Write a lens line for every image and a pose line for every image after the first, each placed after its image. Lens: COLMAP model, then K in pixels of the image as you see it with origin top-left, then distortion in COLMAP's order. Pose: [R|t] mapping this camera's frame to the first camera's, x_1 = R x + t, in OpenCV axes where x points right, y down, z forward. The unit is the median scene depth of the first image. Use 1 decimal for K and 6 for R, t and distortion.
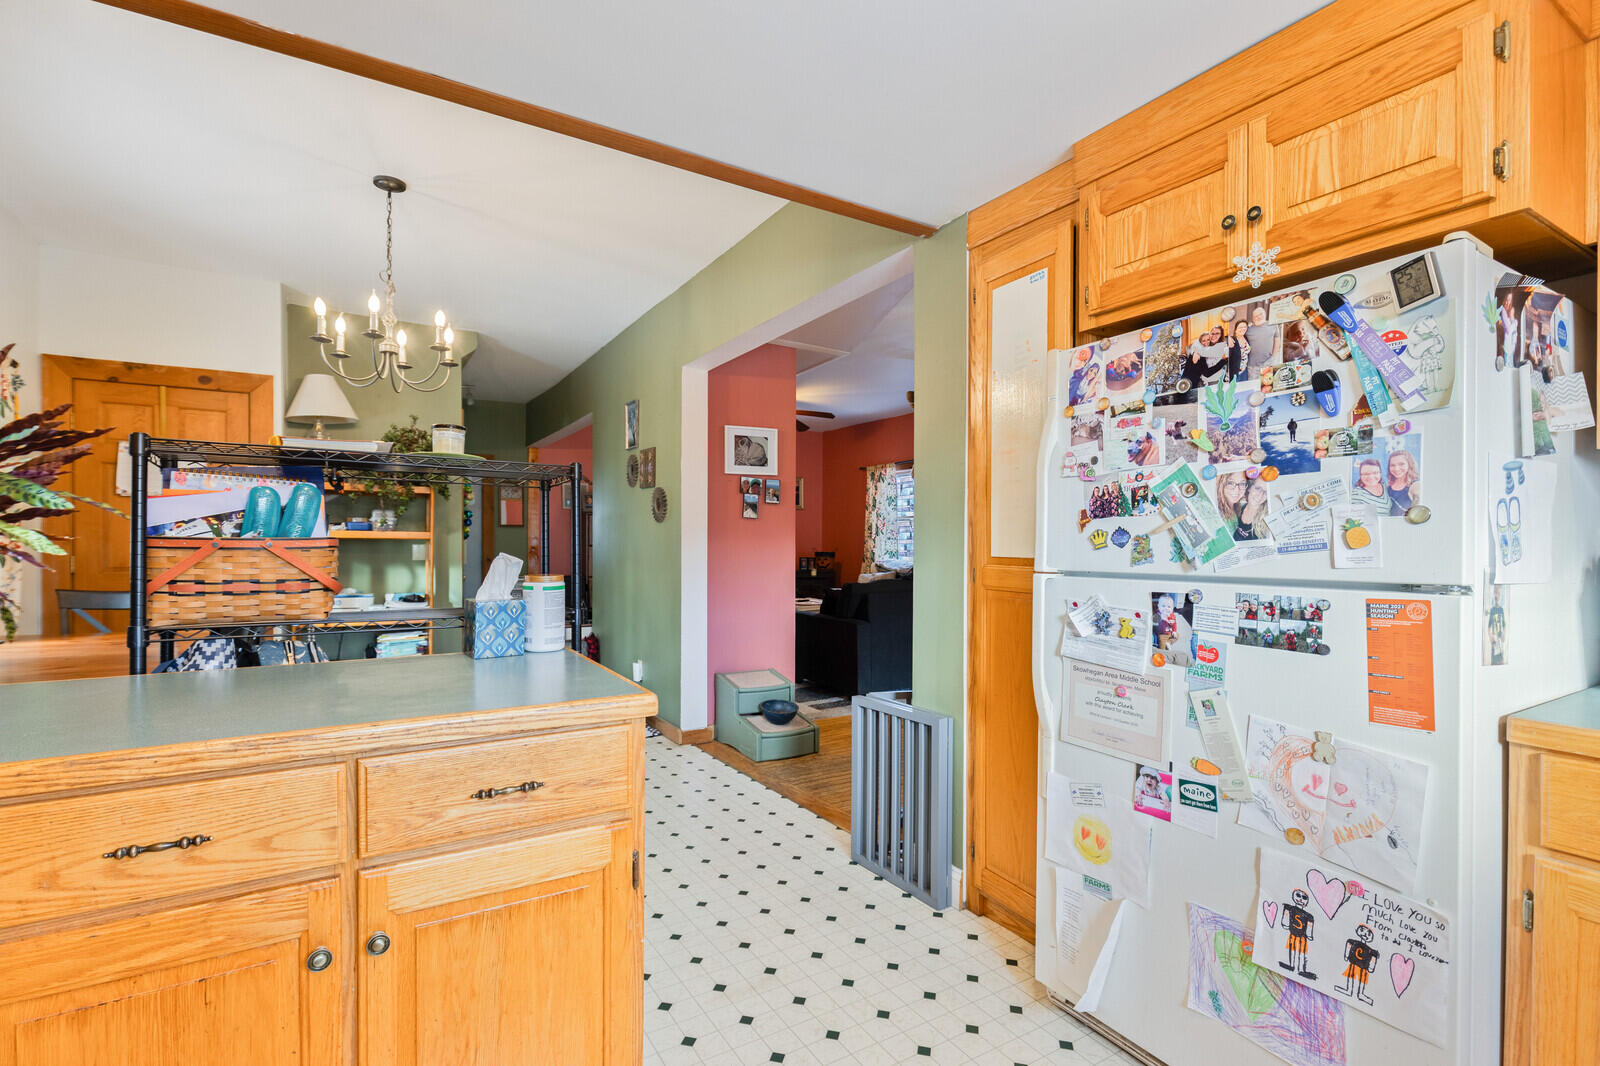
lens RADIAL K [[727.8, 0, 798.0], [0, 727.8, 536.0], [0, 0, 1]] dist [0.012392, -0.001264]
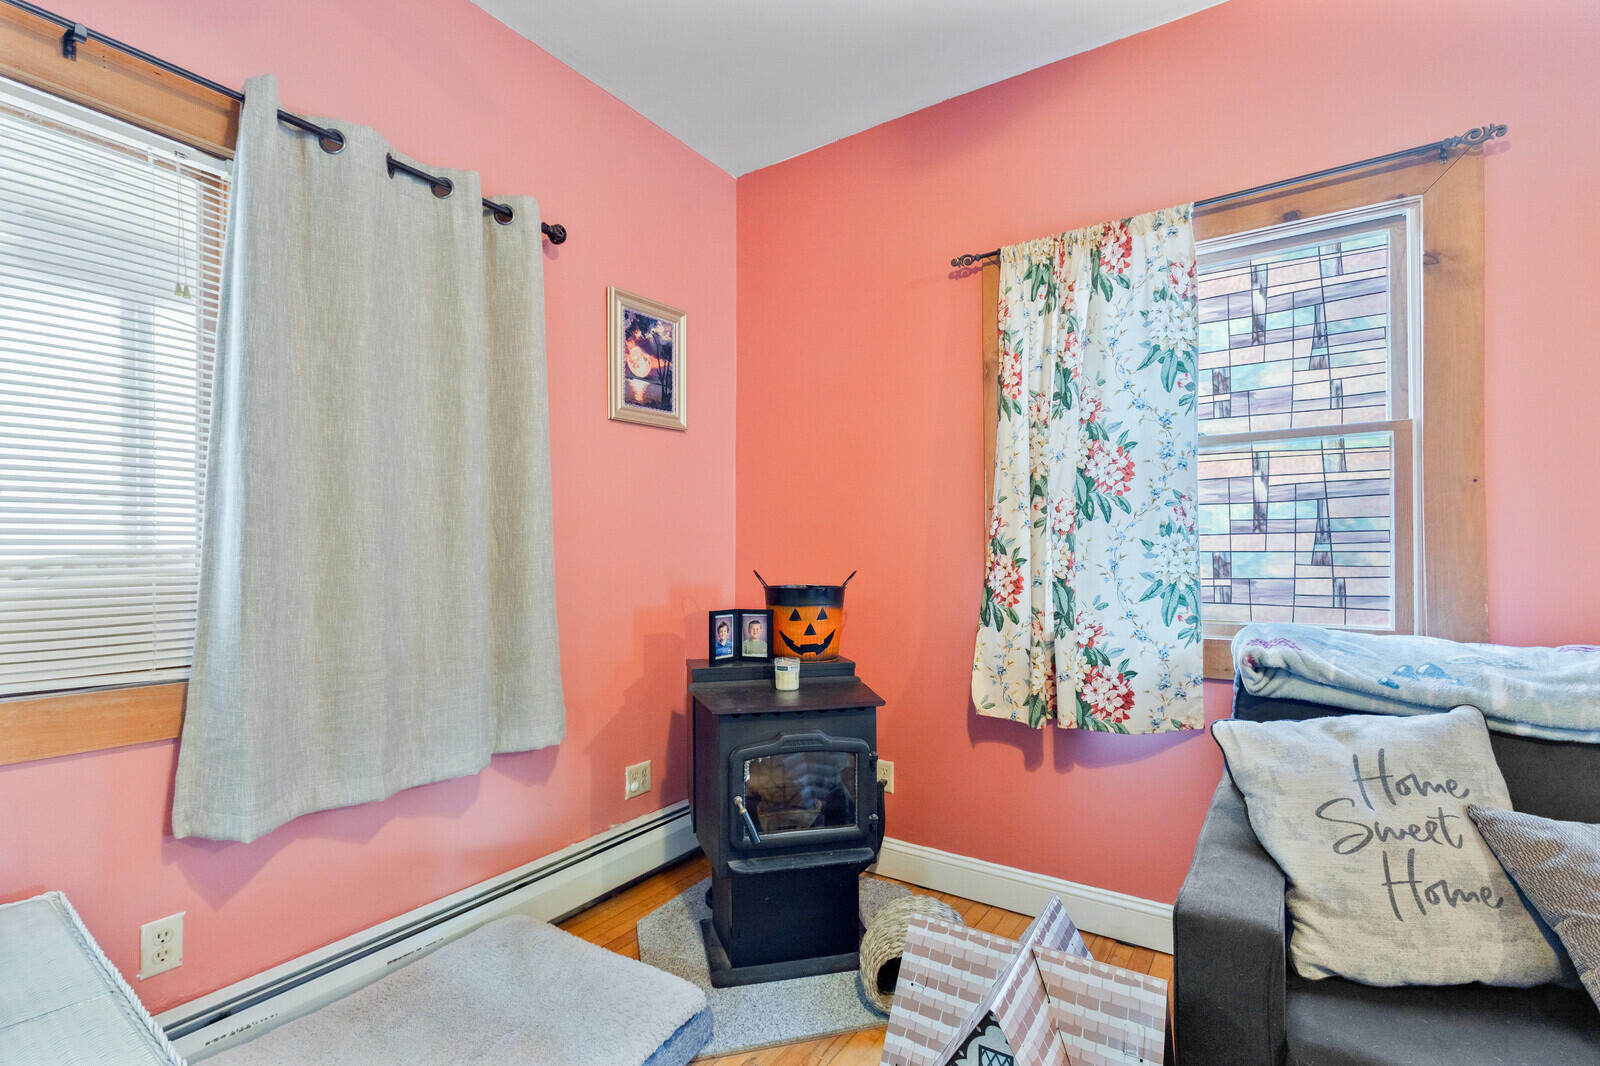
lens RADIAL K [[727.8, 0, 798.8], [0, 727.8, 537.5], [0, 0, 1]] dist [0.012392, -0.001264]
pose [[0.919952, 0.003057, 0.392019, -0.072622], [0.004143, 0.999838, -0.017519, 0.009516], [-0.392009, 0.017741, 0.919790, 0.808177]]
